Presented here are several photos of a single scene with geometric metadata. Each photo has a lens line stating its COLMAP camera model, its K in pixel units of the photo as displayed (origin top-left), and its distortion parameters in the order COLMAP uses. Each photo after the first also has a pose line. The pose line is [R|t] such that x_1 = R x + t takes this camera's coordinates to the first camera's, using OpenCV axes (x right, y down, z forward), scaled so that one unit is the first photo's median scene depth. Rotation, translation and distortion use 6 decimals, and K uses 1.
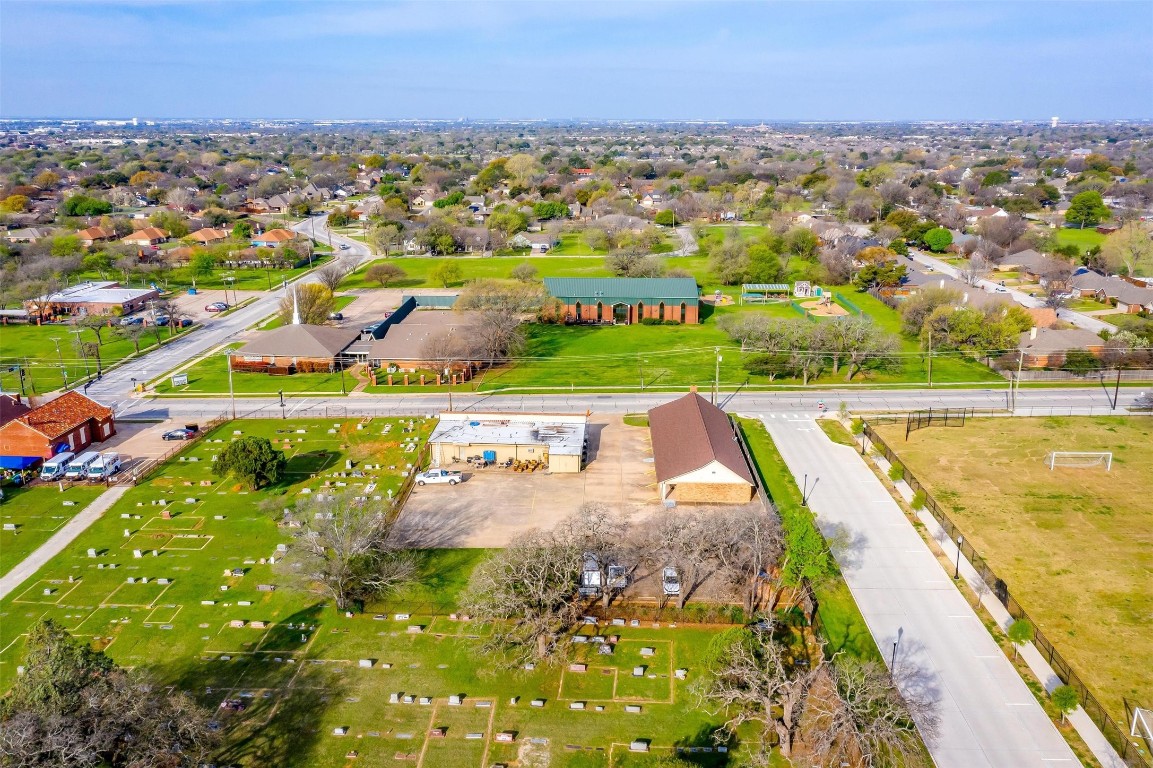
lens RADIAL K [[912.8, 0, 576.5], [0, 912.8, 384.0], [0, 0, 1]] dist [0.003414, 0.012776]
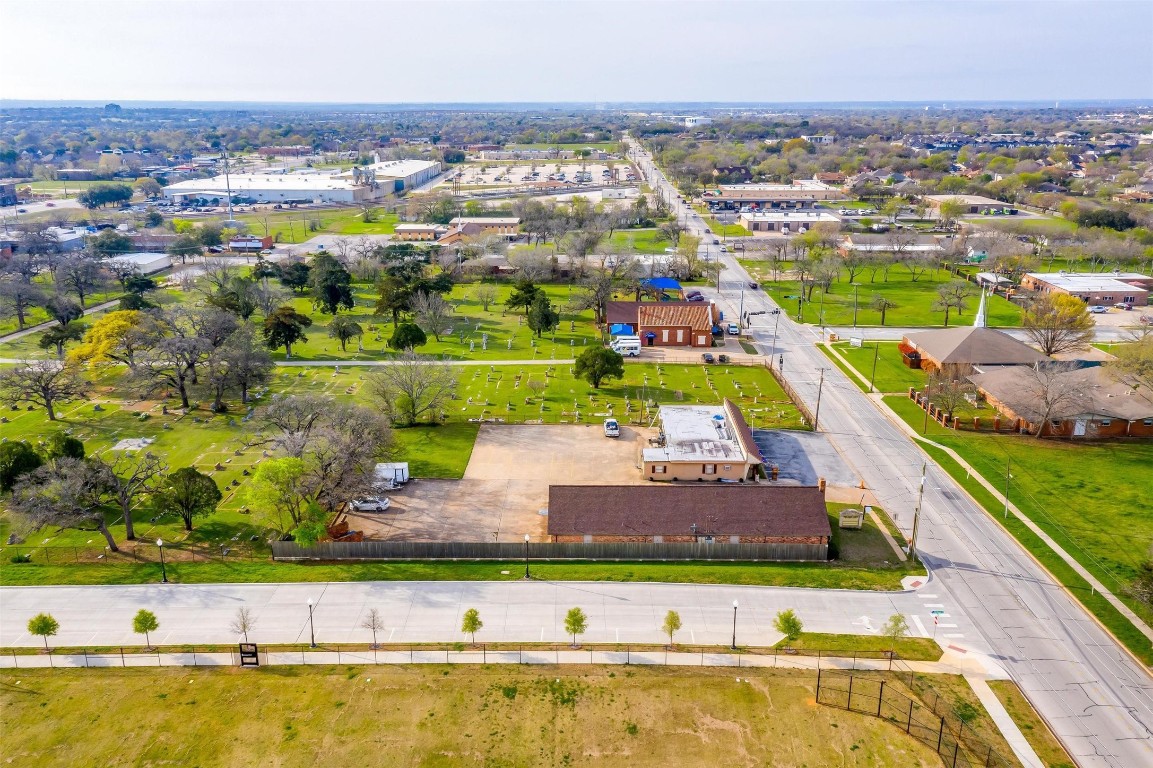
lens RADIAL K [[903.6, 0, 588.1], [0, 903.6, 385.4], [0, 0, 1]] dist [0.003025, 0.006198]
pose [[0.033593, 0.293391, -0.955402, 0.797364], [-0.277664, 0.921049, 0.273078, -0.212581], [0.960091, 0.256107, 0.112405, 0.754381]]
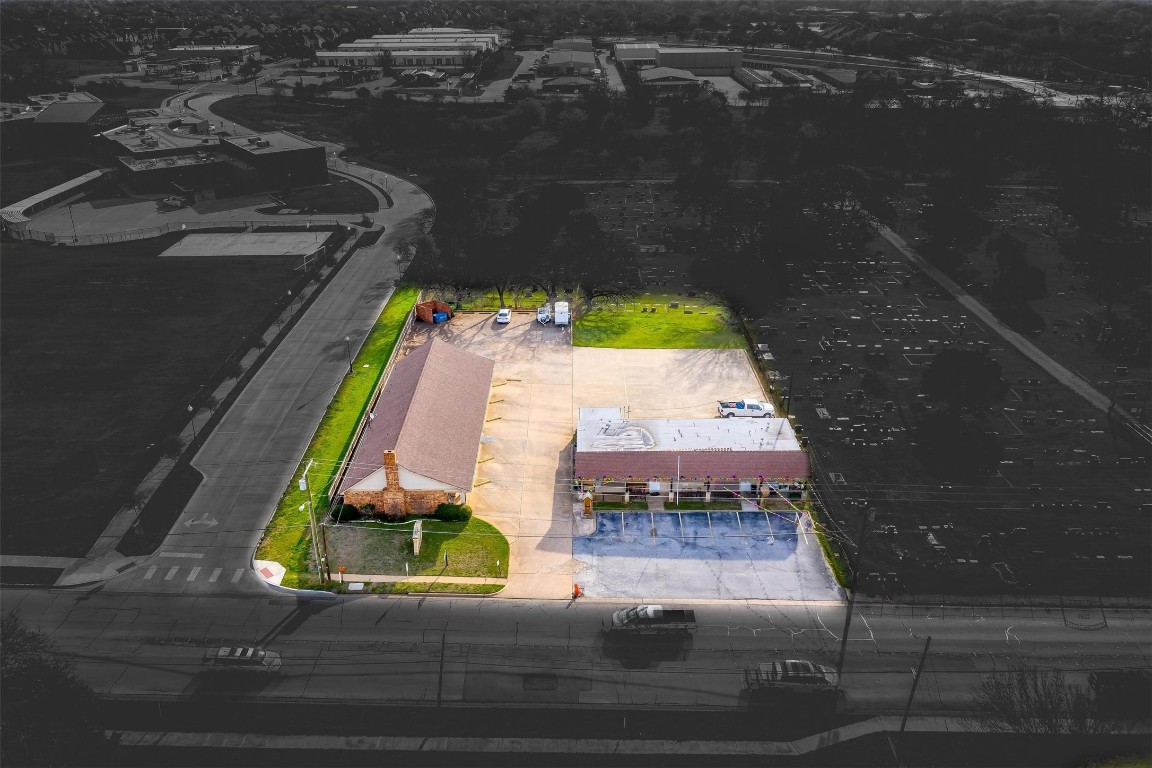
lens RADIAL K [[912.0, 0, 576.0], [0, 912.0, 384.0], [0, 0, 1]] dist [0.003414, 0.012776]
pose [[-0.998954, 0.023594, -0.039174, 0.034579], [-0.007489, 0.760664, 0.649103, -0.417076], [0.045113, 0.648717, -0.759691, 1.462793]]
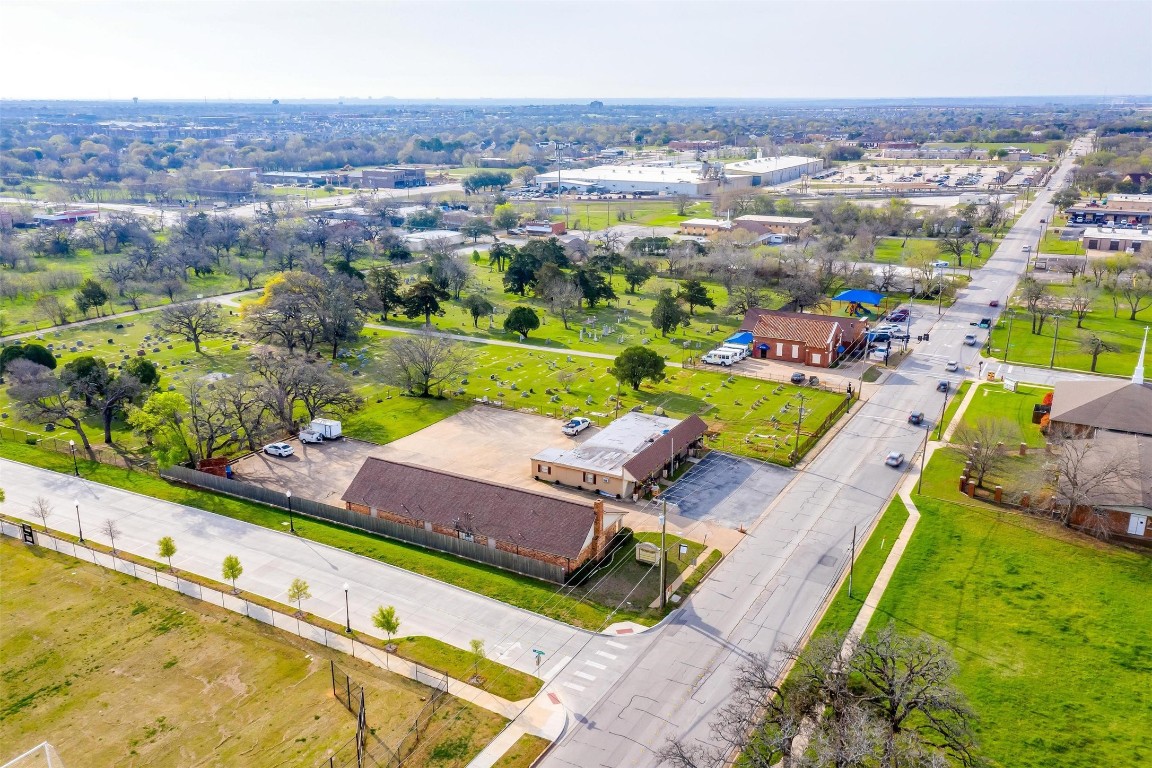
lens RADIAL K [[928.2, 0, 576.0], [0, 928.2, 384.0], [0, 0, 1]] dist [-0.001037, 0.005520]
pose [[-0.444967, 0.259580, -0.857101, 0.703260], [-0.246492, 0.884603, 0.395877, -0.339027], [0.860956, 0.387421, -0.329635, 1.212543]]
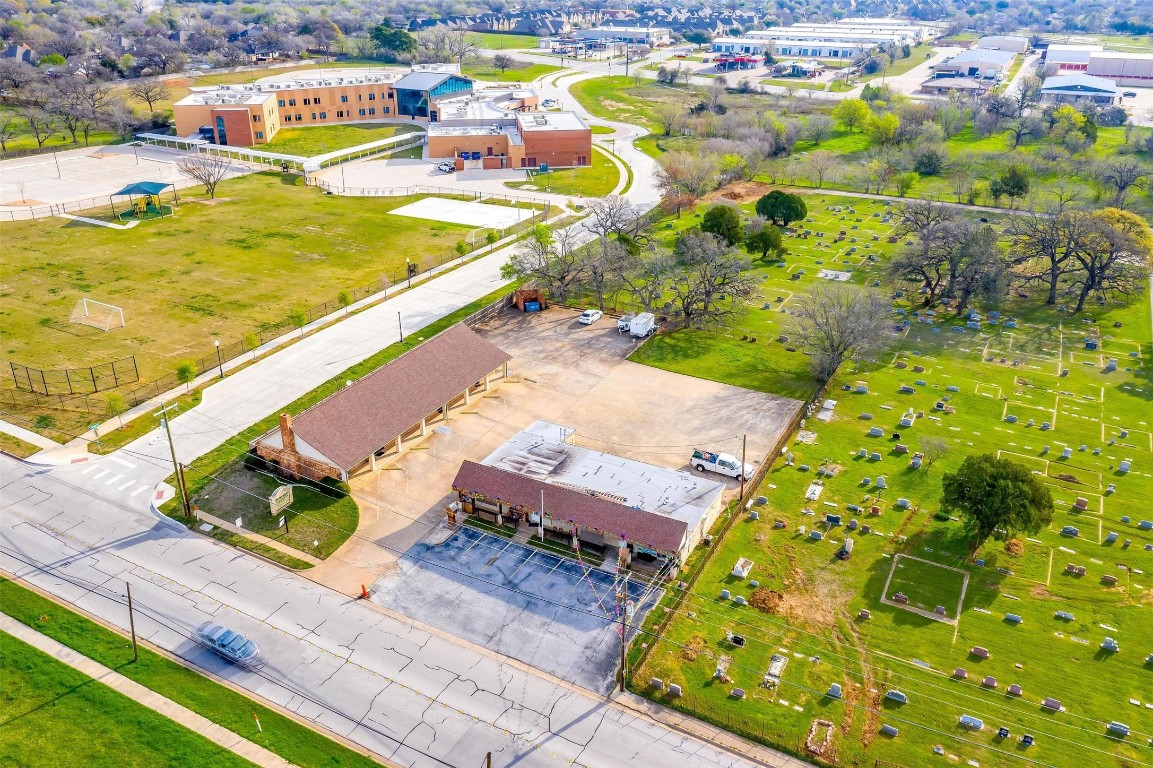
lens RADIAL K [[912.8, 0, 576.5], [0, 912.8, 384.0], [0, 0, 1]] dist [0.003414, 0.012776]
pose [[-0.904580, -0.184825, 0.384154, -0.288447], [0.113539, 0.764129, 0.634993, -0.393343], [-0.410905, 0.618019, -0.670231, 1.362703]]
